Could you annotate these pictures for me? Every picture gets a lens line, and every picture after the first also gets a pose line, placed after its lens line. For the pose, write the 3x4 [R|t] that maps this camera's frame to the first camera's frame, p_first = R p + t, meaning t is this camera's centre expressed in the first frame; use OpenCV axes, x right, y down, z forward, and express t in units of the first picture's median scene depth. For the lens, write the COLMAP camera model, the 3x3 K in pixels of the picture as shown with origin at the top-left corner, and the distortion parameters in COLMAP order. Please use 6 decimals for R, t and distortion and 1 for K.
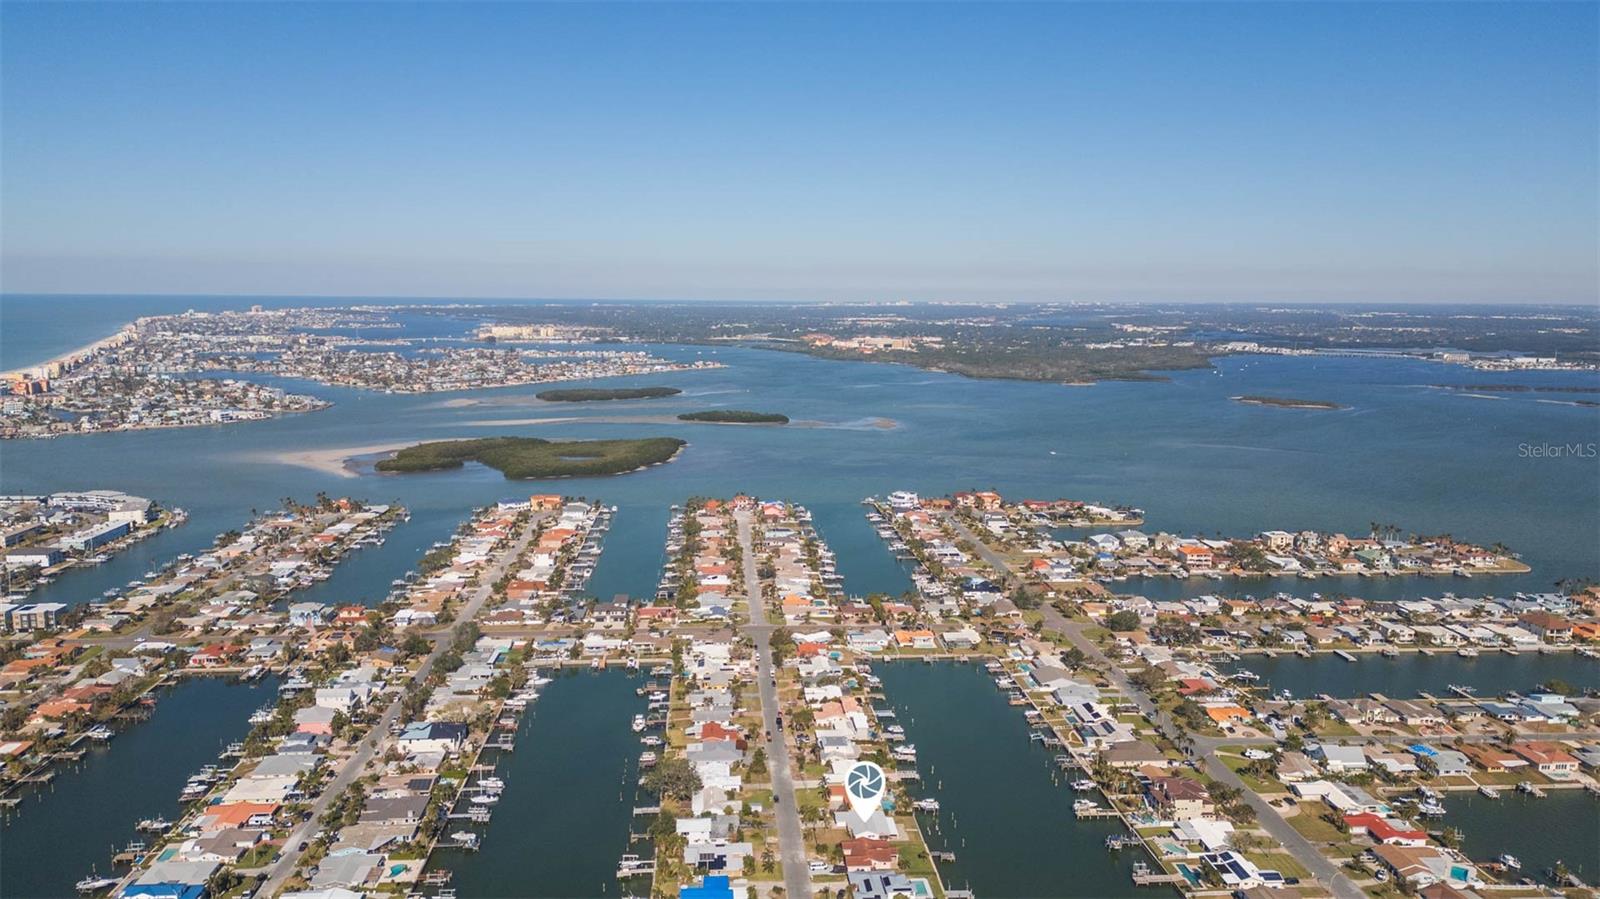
lens RADIAL K [[1144.5, 0, 786.6], [0, 1144.5, 455.3], [0, 0, 1]] dist [0.090129, -0.067678]
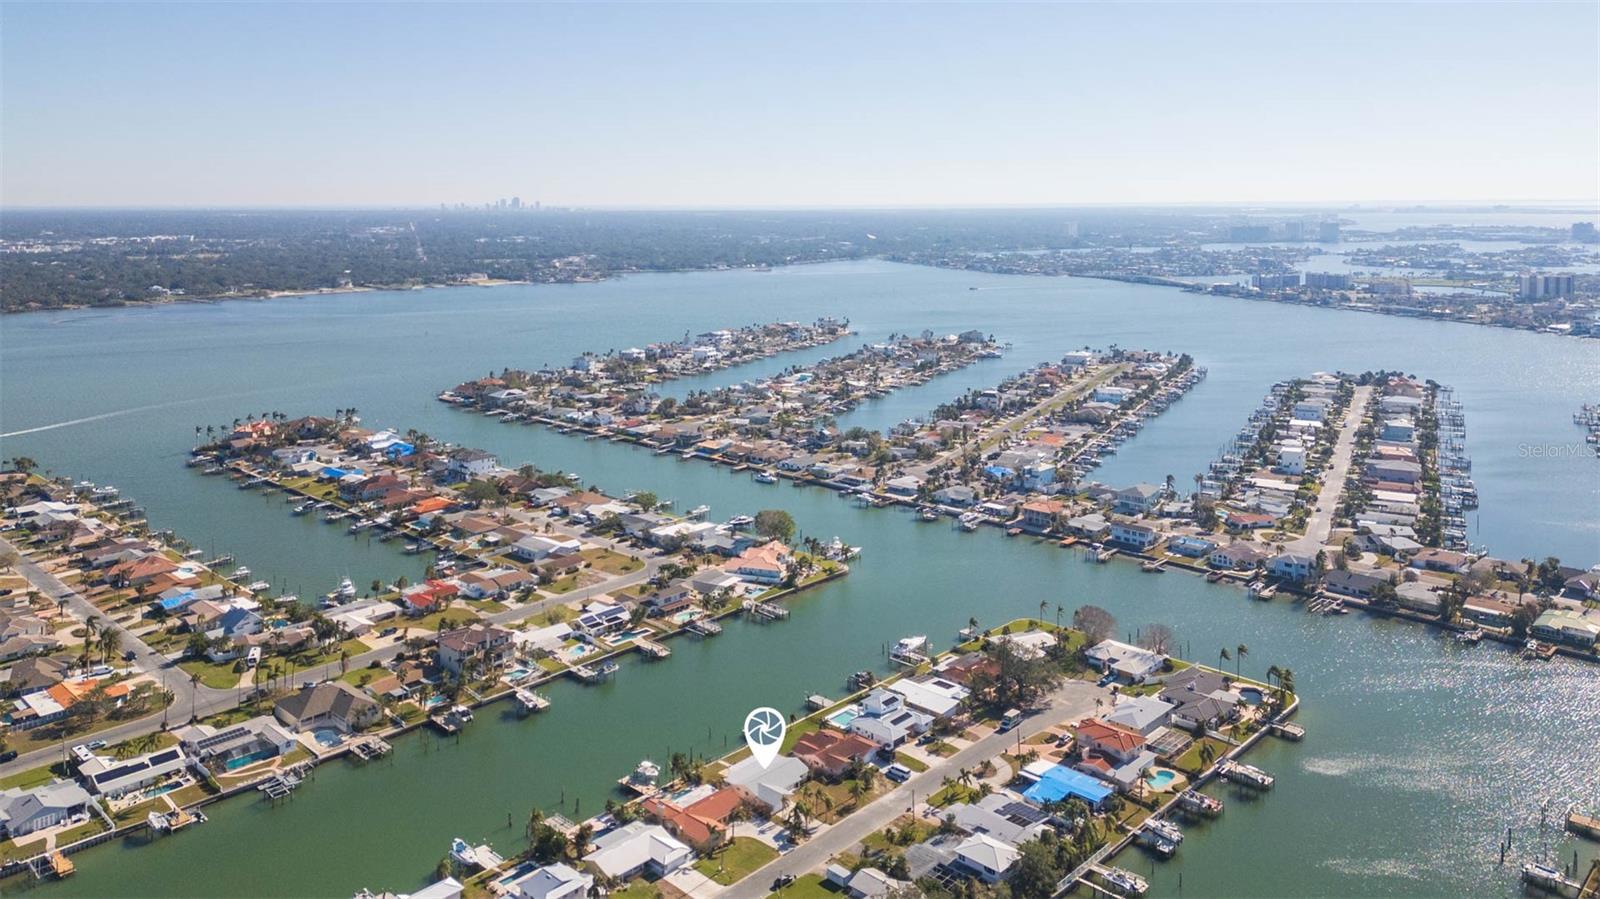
lens RADIAL K [[1161.9, 0, 796.7], [0, 1161.9, 402.7], [0, 0, 1]] dist [0.097877, -0.098909]
pose [[-0.676572, -0.131442, 0.724550, -0.172120], [0.102404, 0.957585, 0.269341, -0.032676], [-0.729221, 0.256425, -0.634415, 0.568326]]
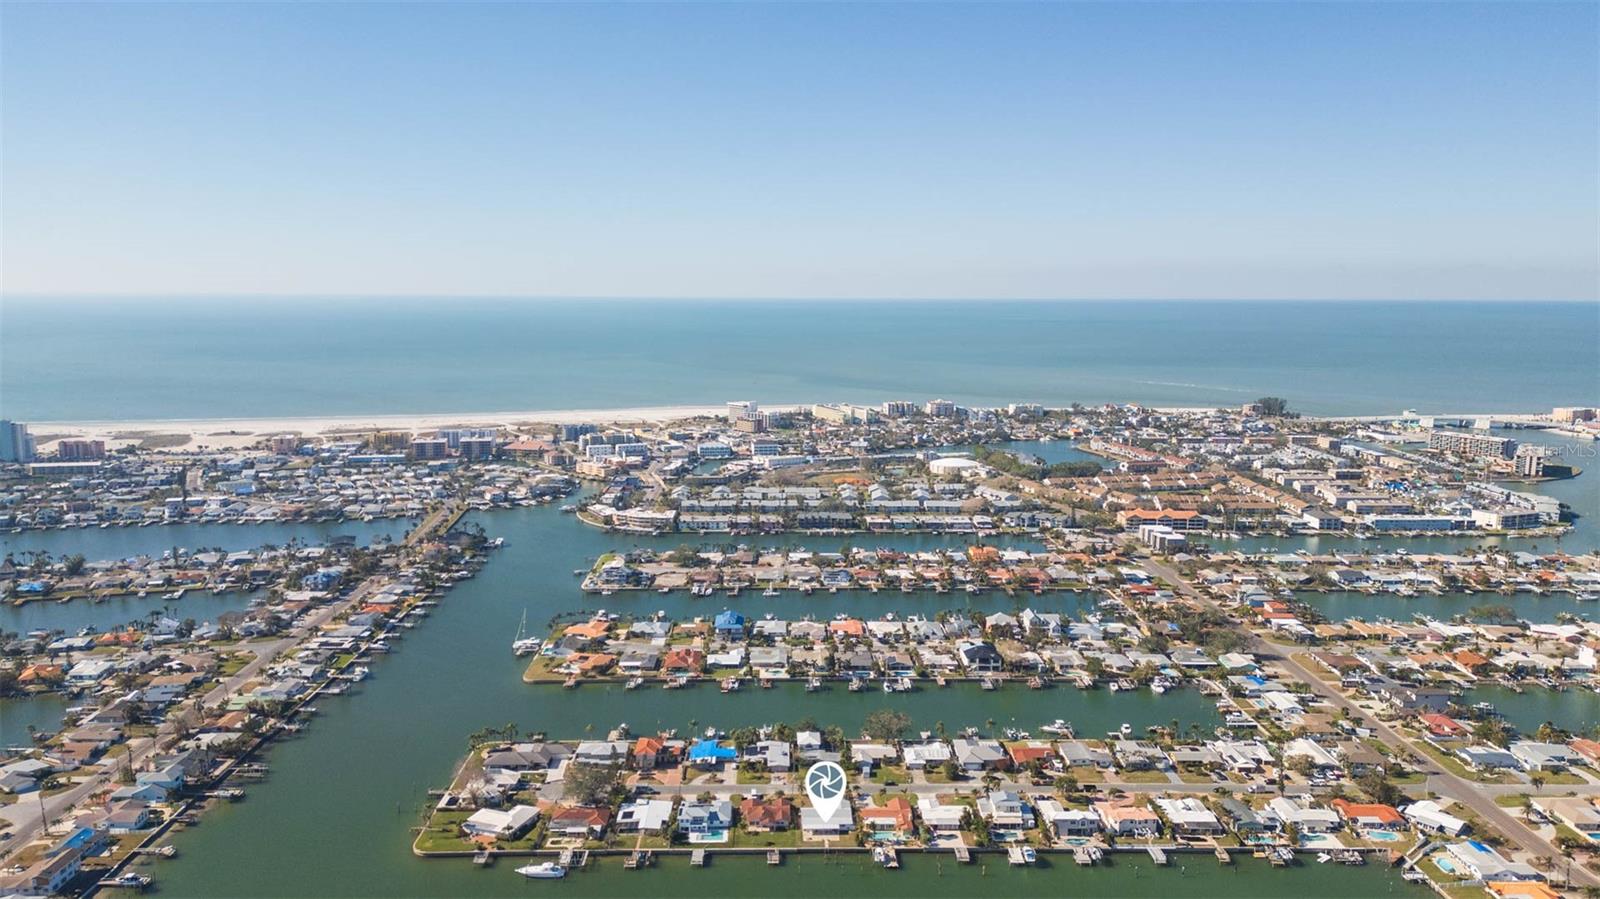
lens RADIAL K [[1138.8, 0, 807.1], [0, 1138.8, 444.4], [0, 0, 1]] dist [0.088418, -0.116108]
pose [[-0.036753, 0.128975, -0.990967, 0.424763], [-0.147247, 0.980114, 0.133024, -0.054173], [0.988417, 0.150806, -0.017031, 0.393935]]
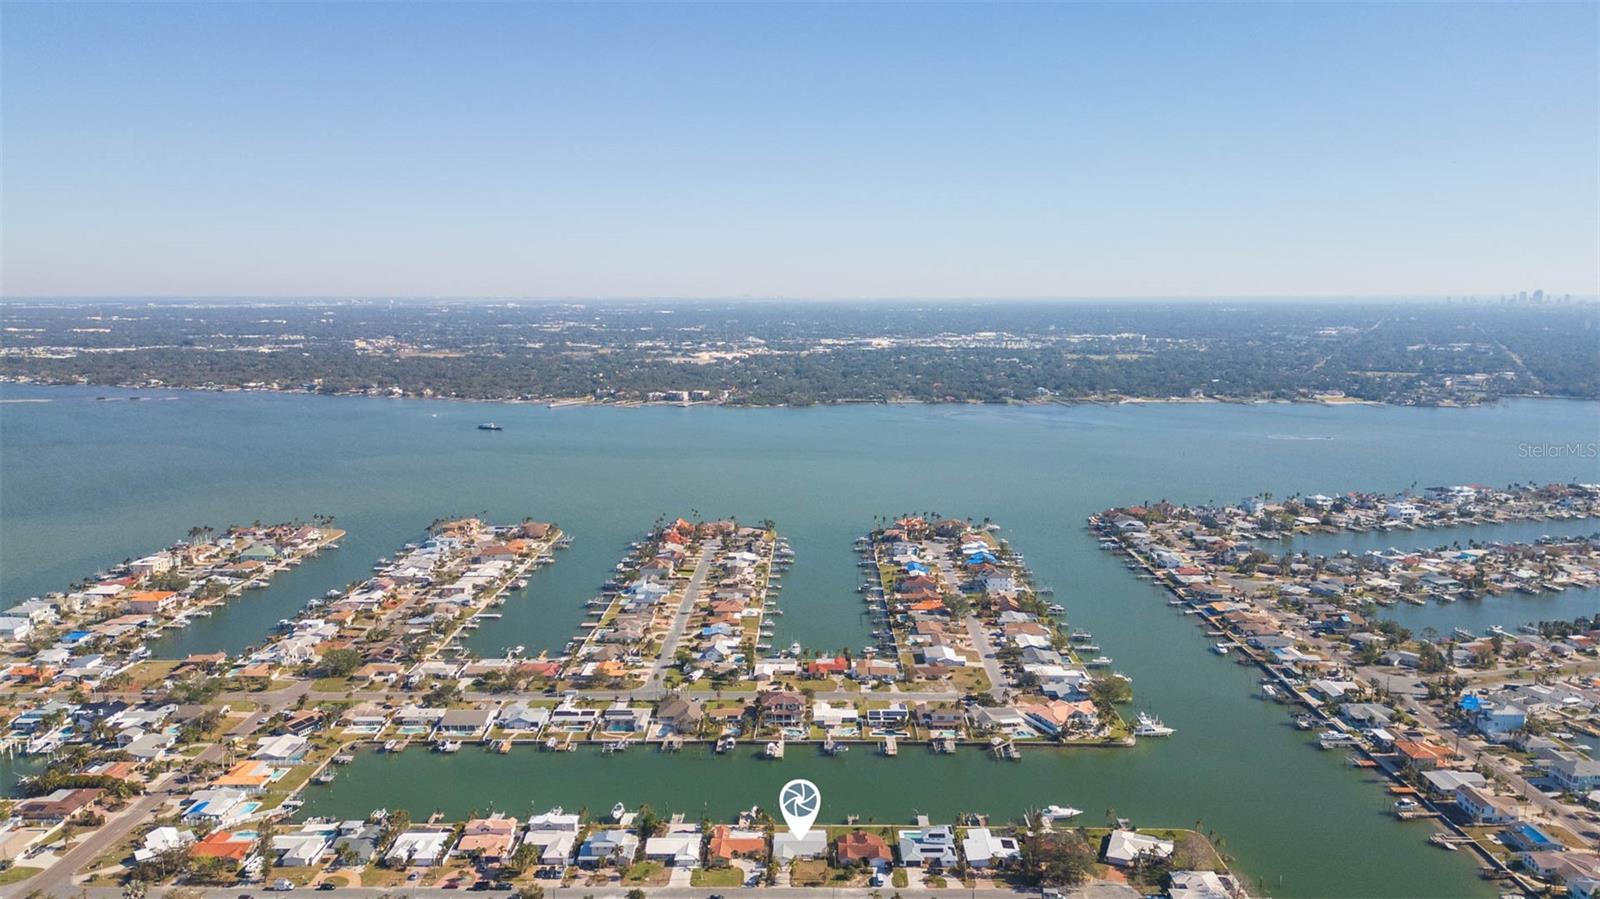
lens RADIAL K [[1128.4, 0, 803.5], [0, 1128.4, 443.4], [0, 0, 1]] dist [0.097490, -0.109808]
pose [[0.081139, -0.143143, 0.986370, -0.341018], [0.141697, 0.981238, 0.130742, -0.056046], [-0.986579, 0.129158, 0.099900, 0.355442]]
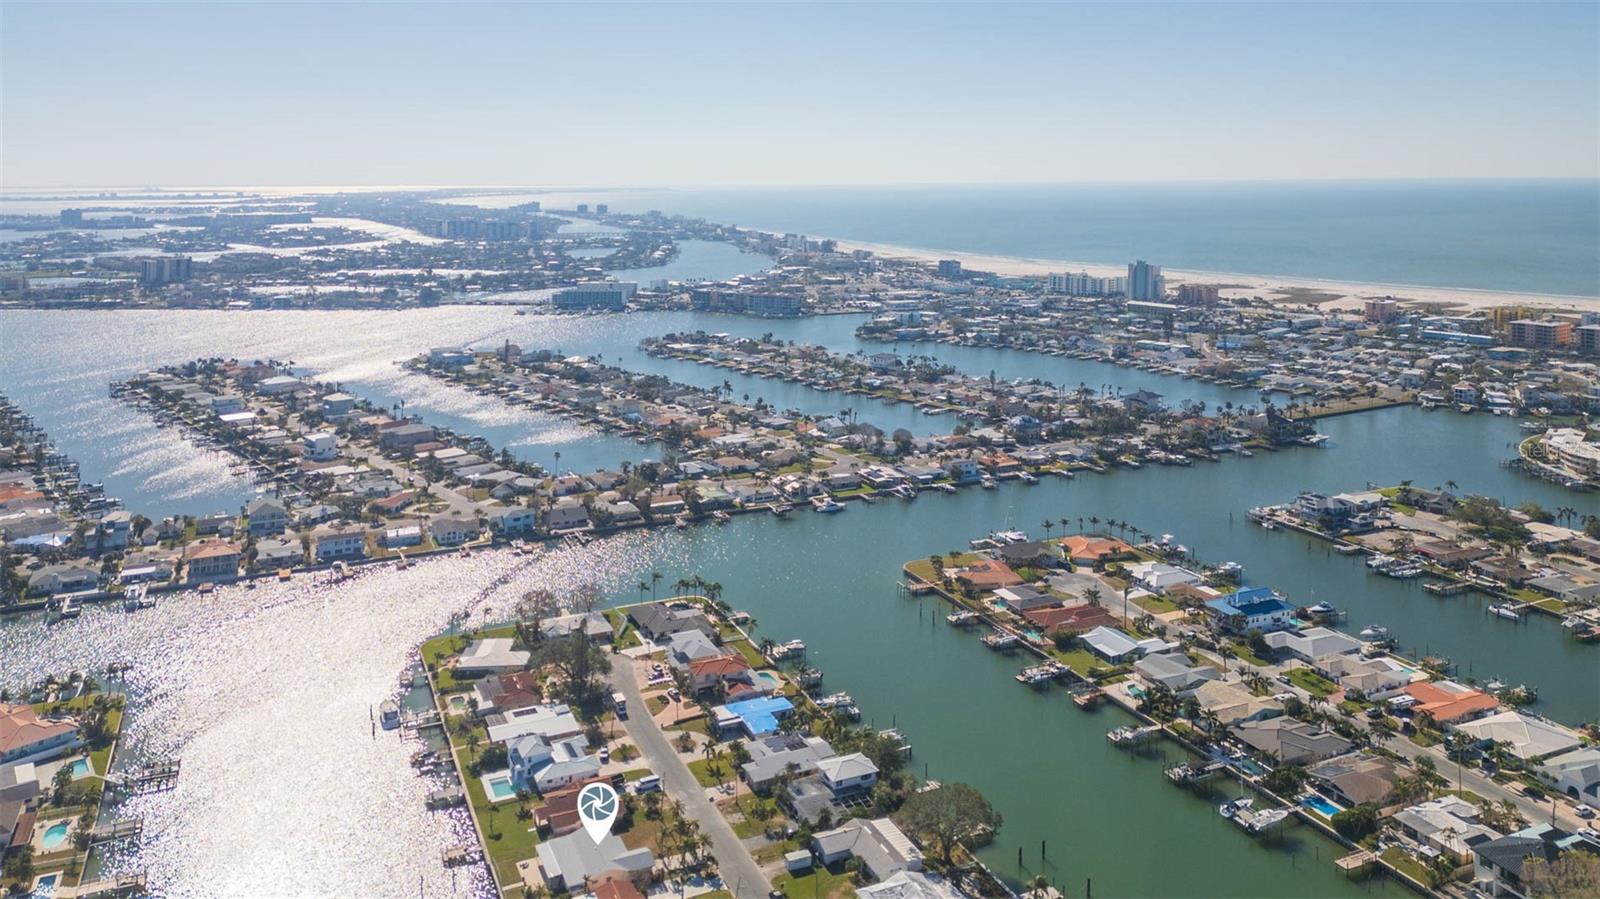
lens RADIAL K [[1161.9, 0, 796.7], [0, 1161.9, 402.7], [0, 0, 1]] dist [0.097877, -0.098909]
pose [[-0.938421, 0.065708, -0.339187, 0.066499], [-0.047523, 0.947866, 0.315105, -0.038495], [0.342208, 0.311821, -0.886375, 0.618488]]
